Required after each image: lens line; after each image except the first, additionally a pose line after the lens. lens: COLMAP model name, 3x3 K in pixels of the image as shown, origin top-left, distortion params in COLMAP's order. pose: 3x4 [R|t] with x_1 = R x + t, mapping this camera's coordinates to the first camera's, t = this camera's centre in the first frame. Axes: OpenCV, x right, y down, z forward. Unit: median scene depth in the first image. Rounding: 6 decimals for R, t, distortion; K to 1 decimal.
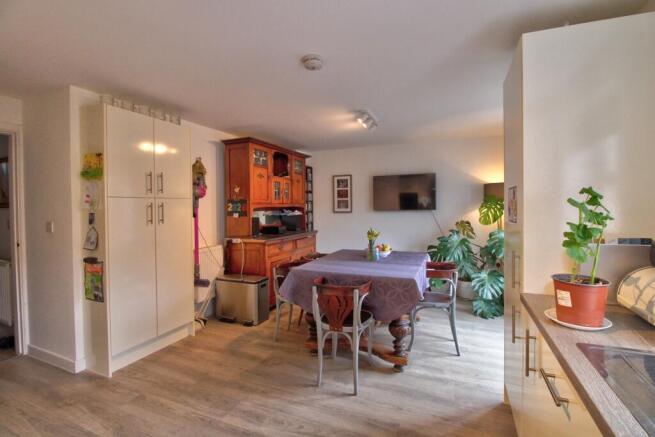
lens RADIAL K [[303.8, 0, 333.1], [0, 303.8, 210.0], [0, 0, 1]] dist [0.001370, -0.013713]
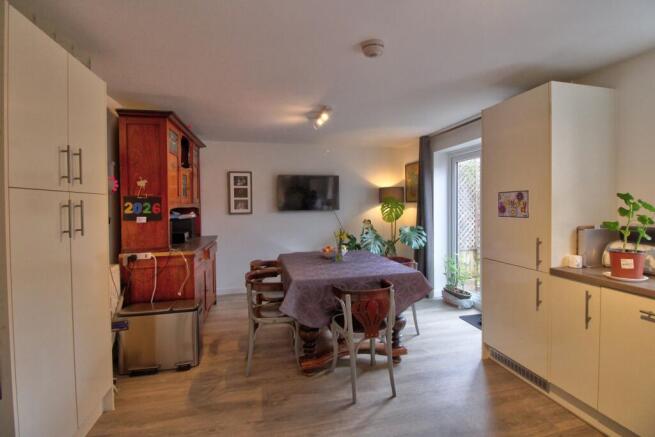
lens RADIAL K [[303.8, 0, 333.1], [0, 303.8, 210.0], [0, 0, 1]] dist [0.001370, -0.013713]
pose [[0.806378, -0.007711, 0.591350, -0.380325], [0.009826, 0.999952, -0.000359, 0.000058], [-0.591319, 0.006100, 0.806415, 0.179604]]
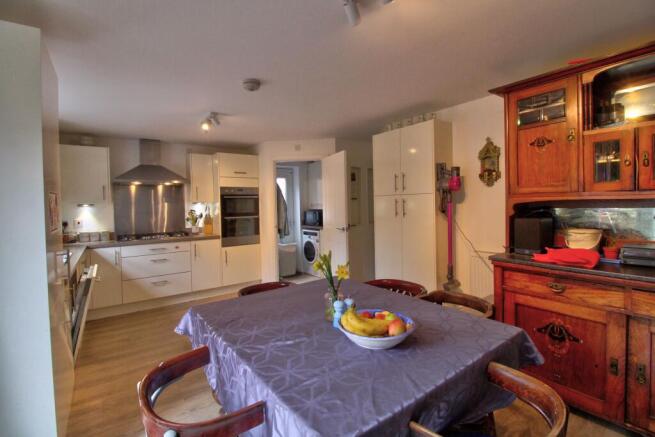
lens RADIAL K [[303.8, 0, 333.1], [0, 303.8, 210.0], [0, 0, 1]] dist [0.001370, -0.013713]
pose [[-0.504236, 0.034888, -0.862861, 0.428929], [0.015821, 0.999389, 0.031162, -0.015280], [0.863421, 0.002062, -0.504480, 0.998380]]
